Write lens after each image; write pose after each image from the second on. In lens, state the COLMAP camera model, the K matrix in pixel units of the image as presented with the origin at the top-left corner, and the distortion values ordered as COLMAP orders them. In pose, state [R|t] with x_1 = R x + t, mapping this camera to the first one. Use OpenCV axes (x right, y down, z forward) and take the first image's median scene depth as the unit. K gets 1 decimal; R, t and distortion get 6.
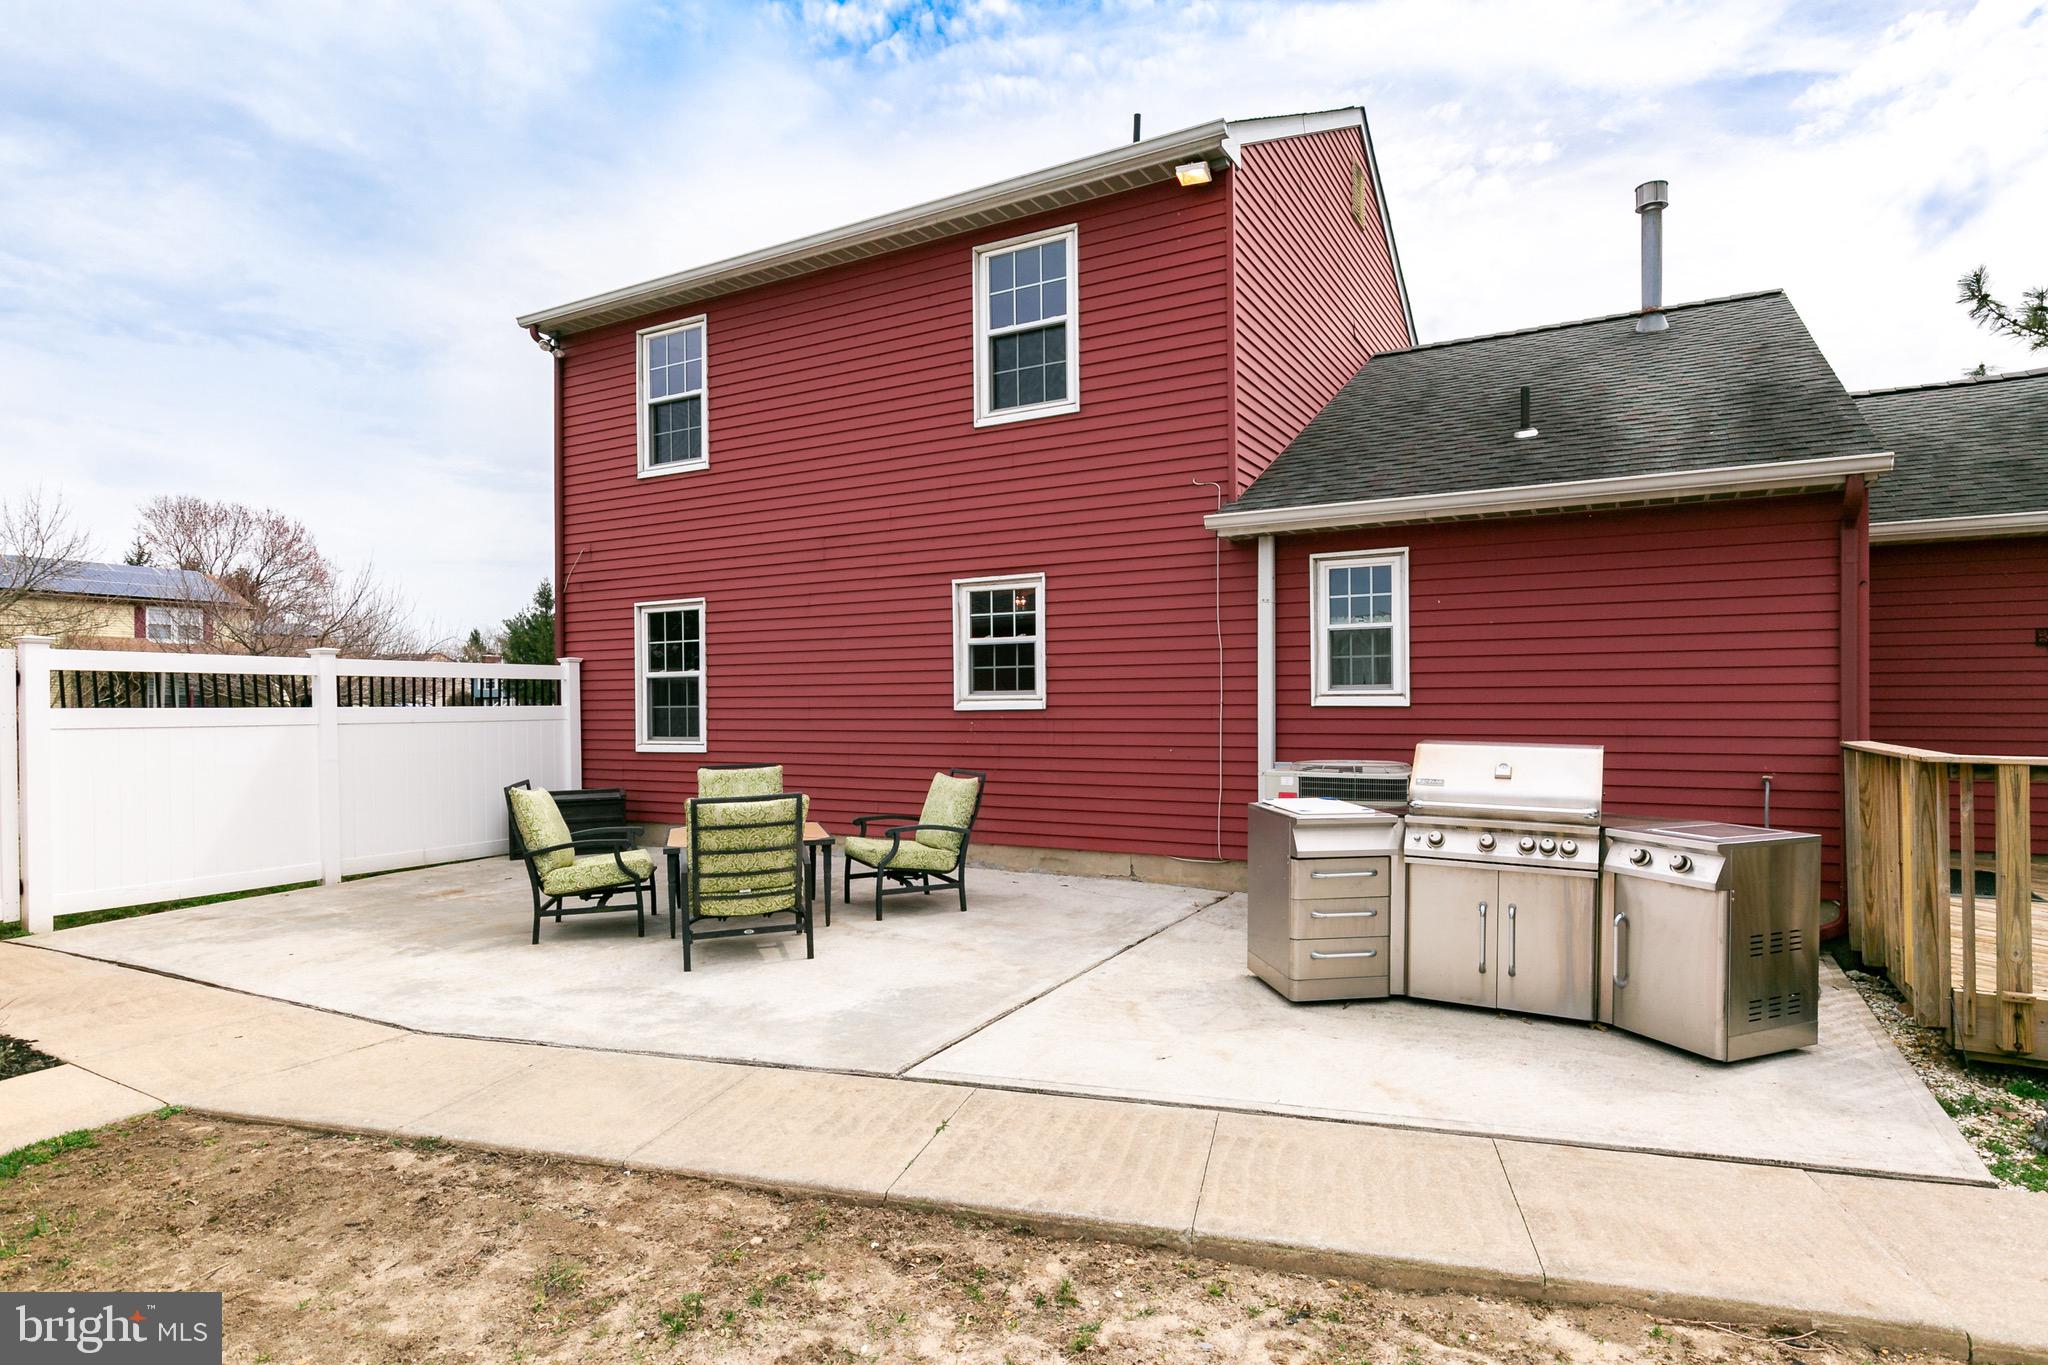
lens RADIAL K [[1092.0, 0, 1026.4], [0, 1092.0, 709.6], [0, 0, 1]] dist [0.005833, 0.000584]
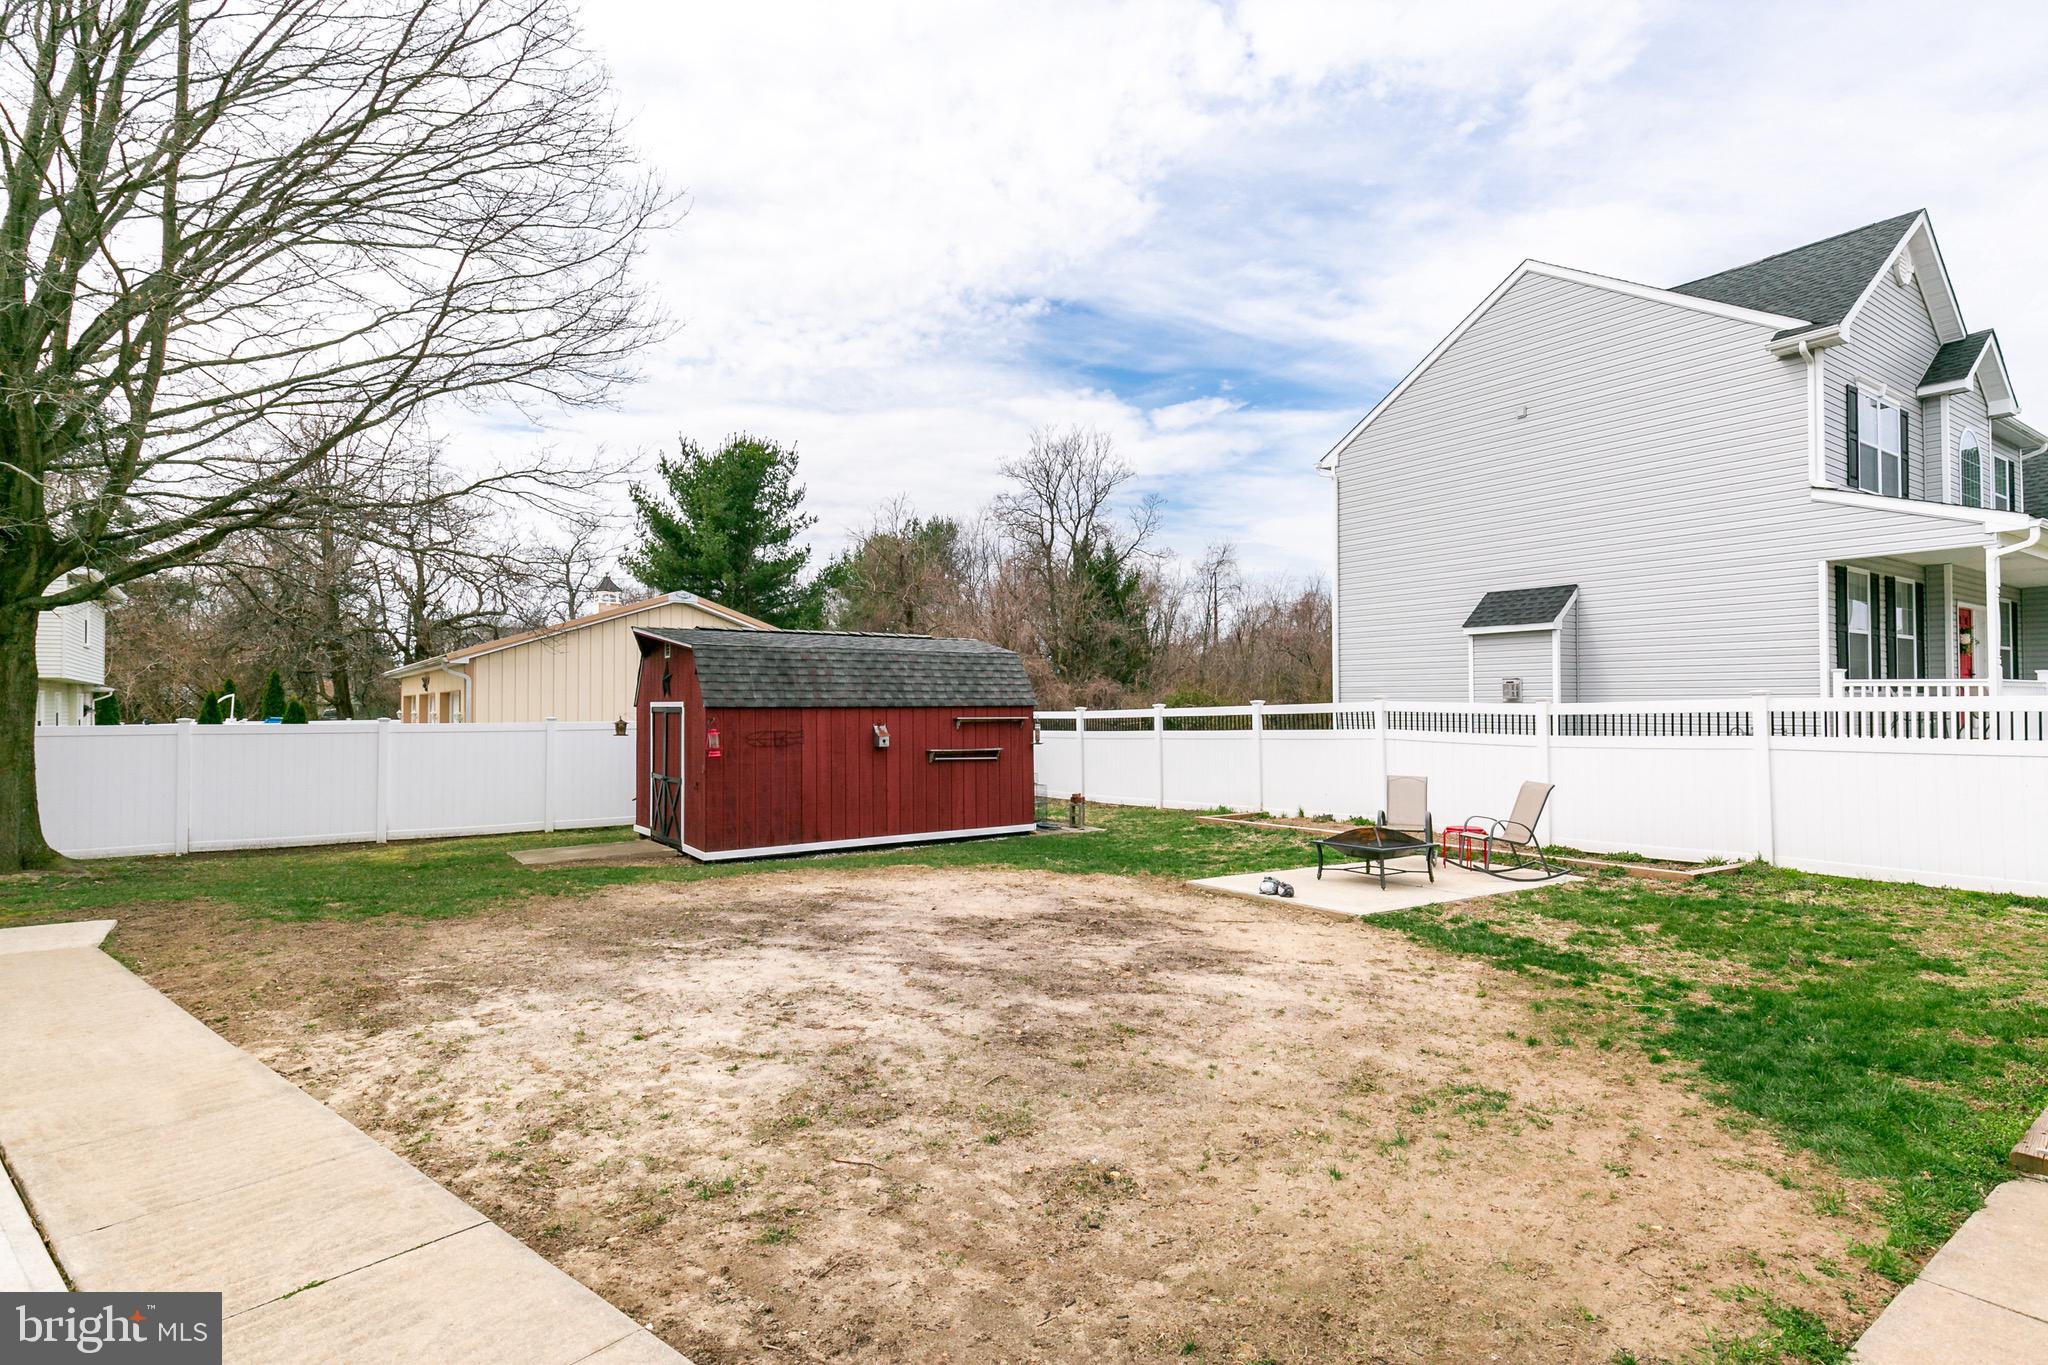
lens RADIAL K [[997.7, 0, 1027.6], [0, 997.7, 686.8], [0, 0, 1]] dist [-0.001361, -0.000341]
pose [[-0.916467, 0.021725, 0.399520, -0.386261], [0.015187, 0.999694, -0.019523, -0.018639], [-0.399821, -0.011825, -0.916517, 0.649481]]
